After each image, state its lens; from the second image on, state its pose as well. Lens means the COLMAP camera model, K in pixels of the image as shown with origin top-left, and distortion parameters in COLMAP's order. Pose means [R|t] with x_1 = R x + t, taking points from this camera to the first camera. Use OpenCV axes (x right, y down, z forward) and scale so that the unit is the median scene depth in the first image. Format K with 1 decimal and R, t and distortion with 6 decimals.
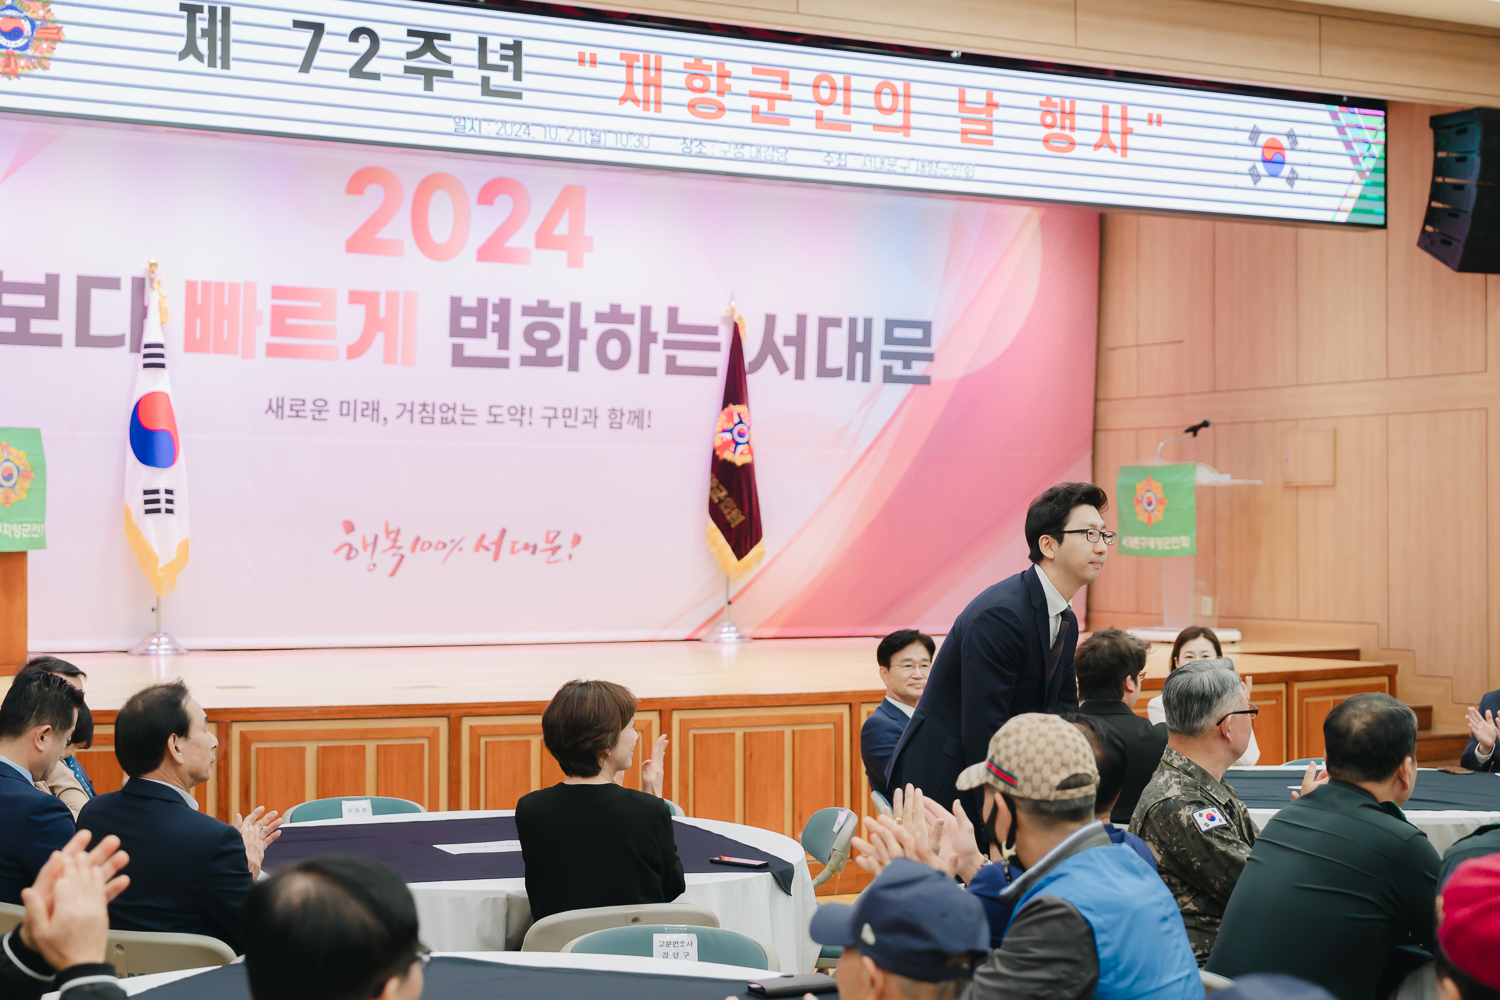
lens RADIAL K [[2615.0, 0, 750.0], [0, 2615.0, 500.0], [0, 0, 1]] dist [0.032986, -0.124324]
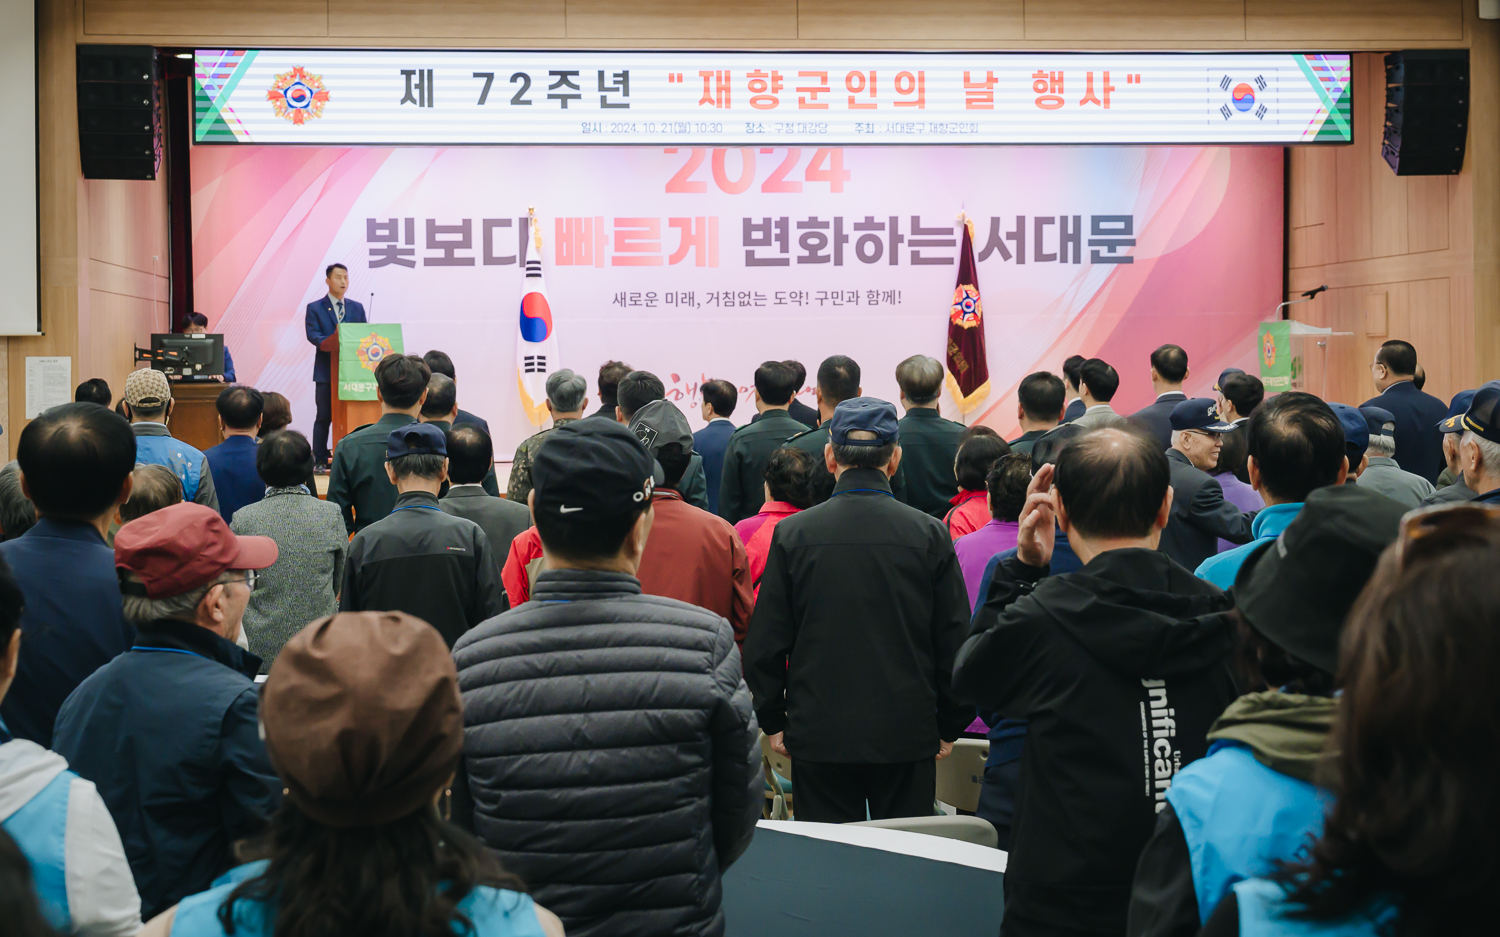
lens RADIAL K [[2378.8, 0, 750.0], [0, 2378.8, 468.5], [0, 0, 1]] dist [-0.014978, -0.030109]
pose [[0.917222, 0.002251, -0.398371, 0.431709], [0.021102, 0.998306, 0.054227, -0.010898], [0.397818, -0.058144, 0.915620, -0.224159]]
